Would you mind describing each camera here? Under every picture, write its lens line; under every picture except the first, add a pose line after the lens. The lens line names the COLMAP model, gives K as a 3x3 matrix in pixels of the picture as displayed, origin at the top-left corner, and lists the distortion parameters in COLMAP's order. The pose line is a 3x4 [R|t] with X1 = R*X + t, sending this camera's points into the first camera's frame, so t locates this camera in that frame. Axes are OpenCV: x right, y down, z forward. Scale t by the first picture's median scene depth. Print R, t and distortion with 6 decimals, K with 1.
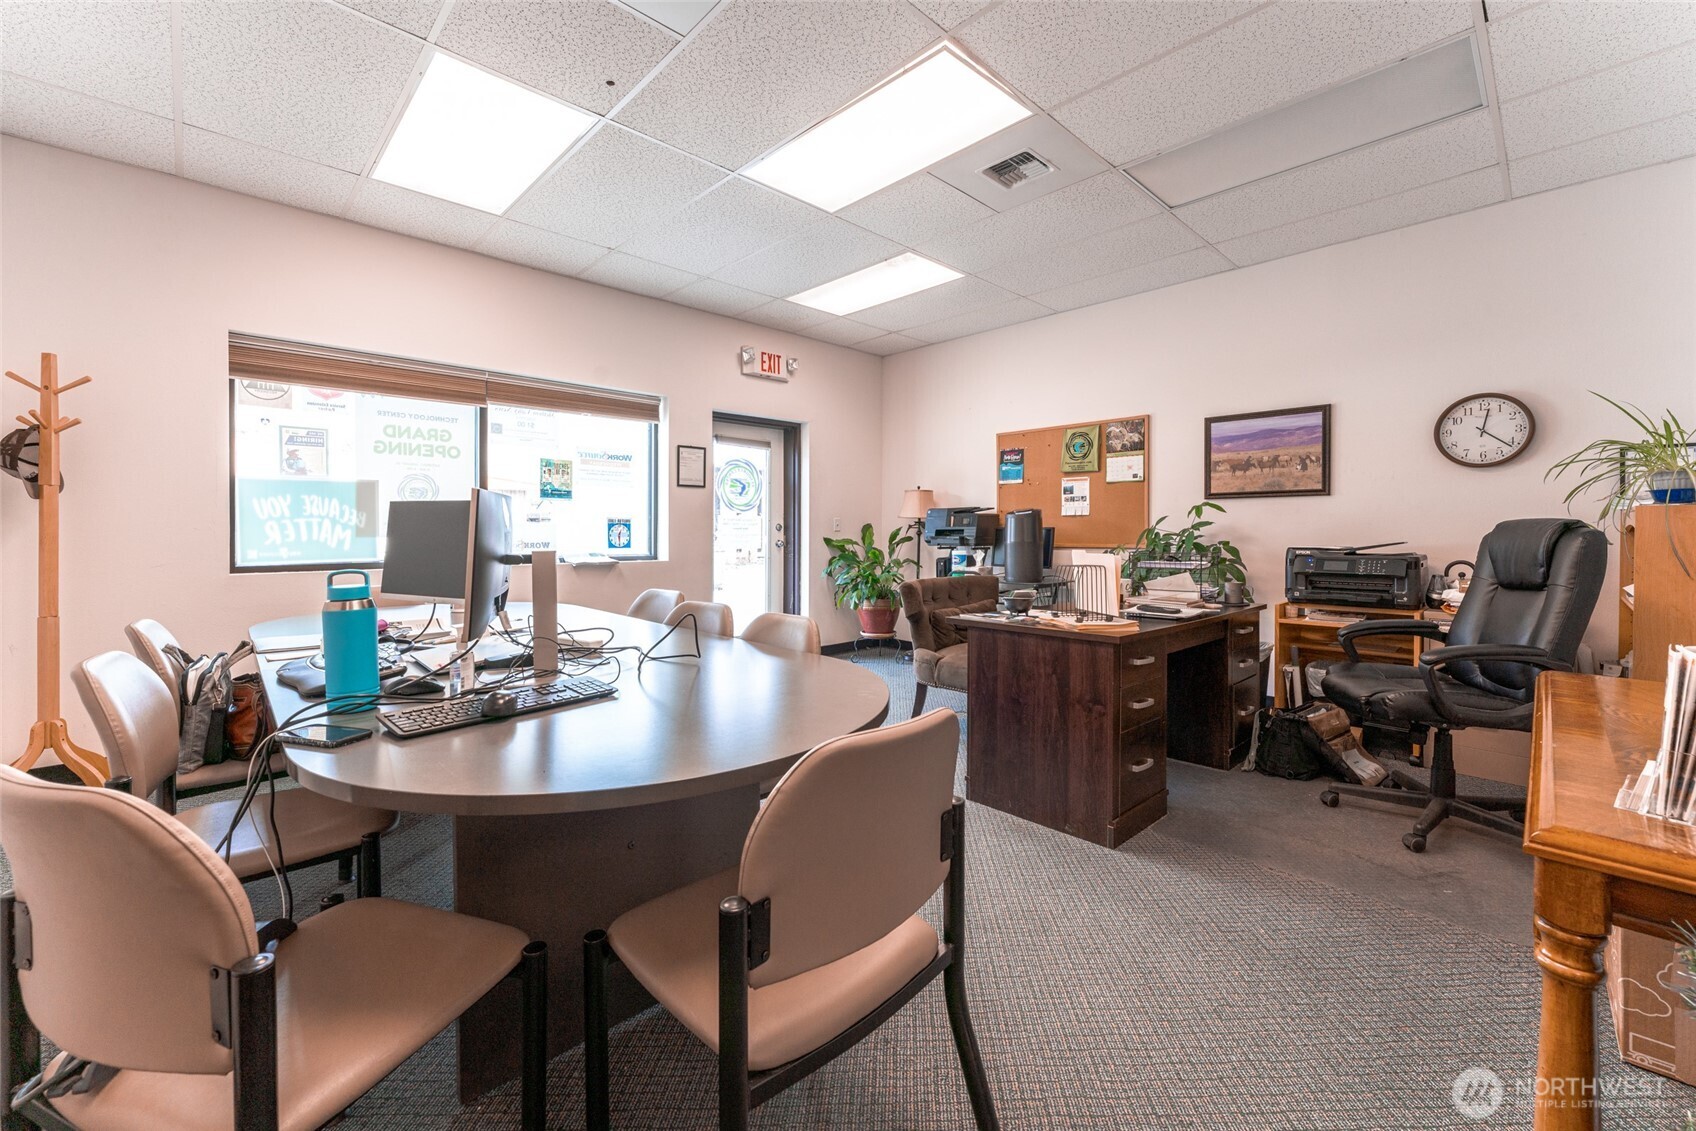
lens RADIAL K [[690.9, 0, 855.4], [0, 690.9, 548.7], [0, 0, 1]] dist [-0.003024, -0.000071]
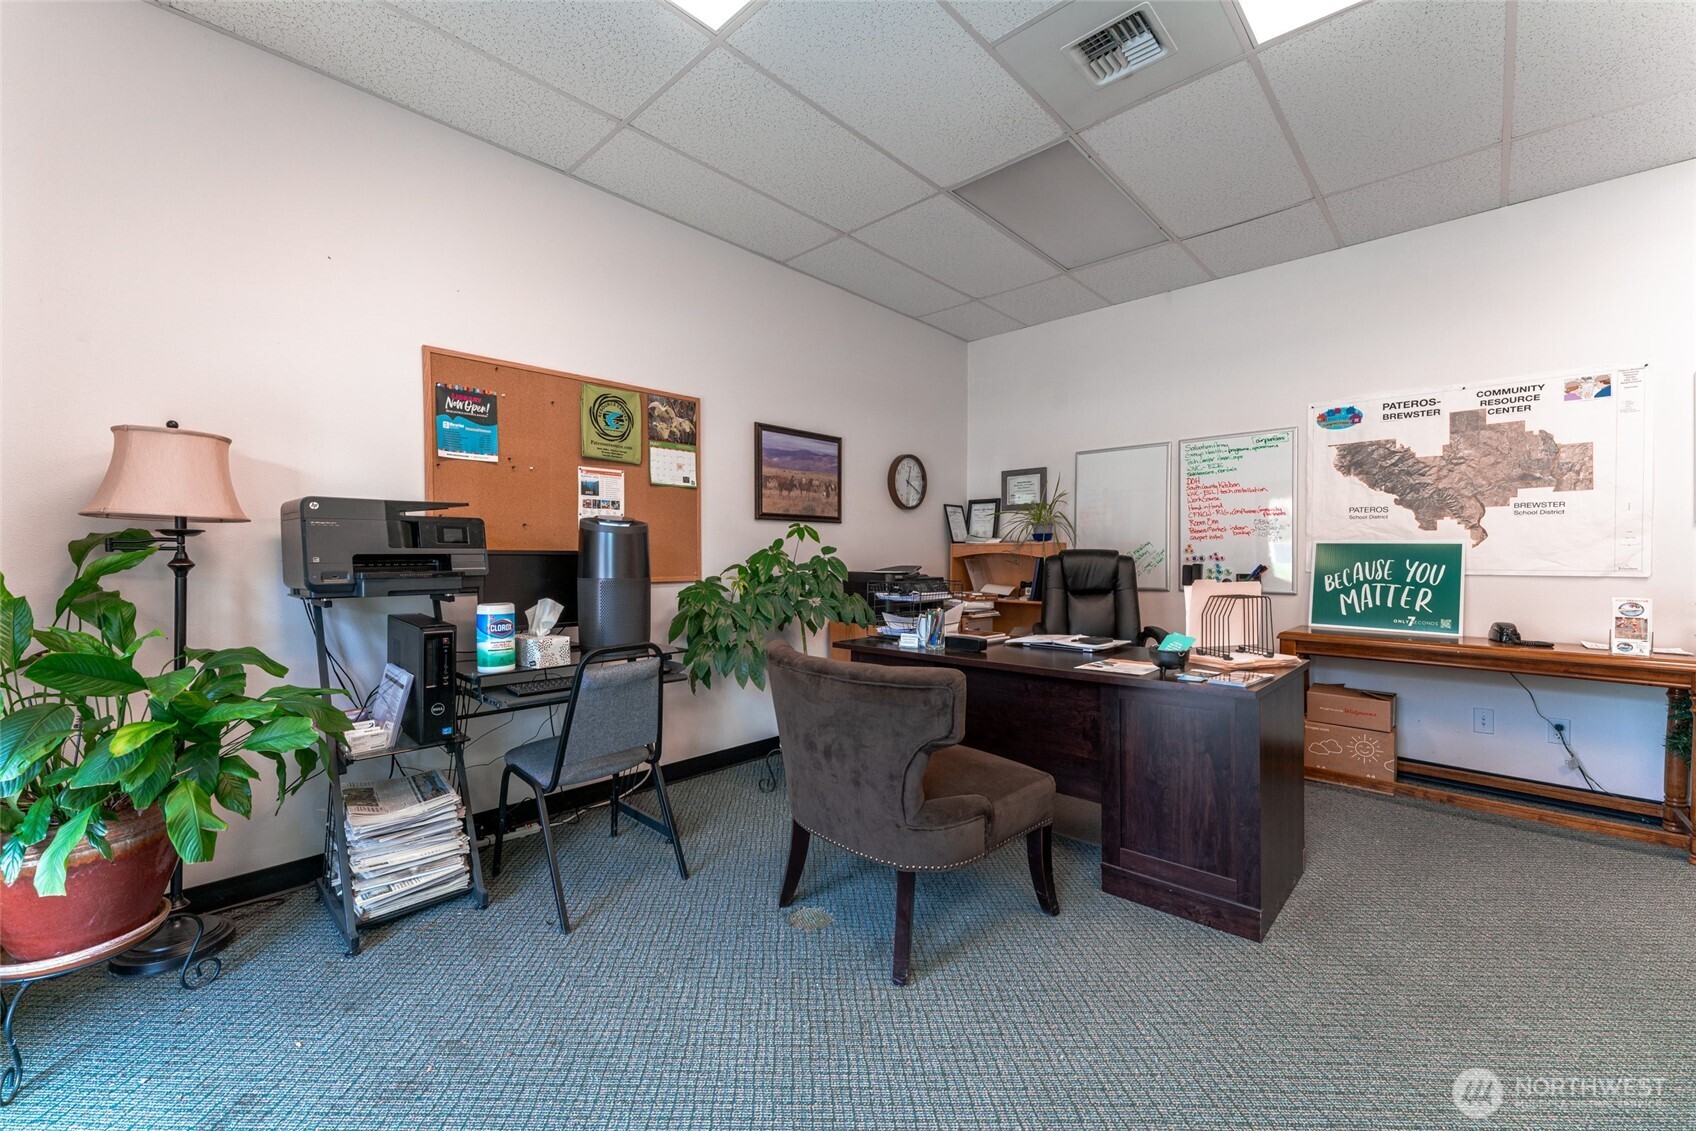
lens RADIAL K [[690.9, 0, 855.8], [0, 690.9, 561.1], [0, 0, 1]] dist [-0.003024, -0.000071]
pose [[-0.058414, -0.011673, 0.998224, -0.312854], [0.020593, 0.999705, 0.012895, -0.026510], [-0.998080, 0.021310, -0.058156, 0.854053]]
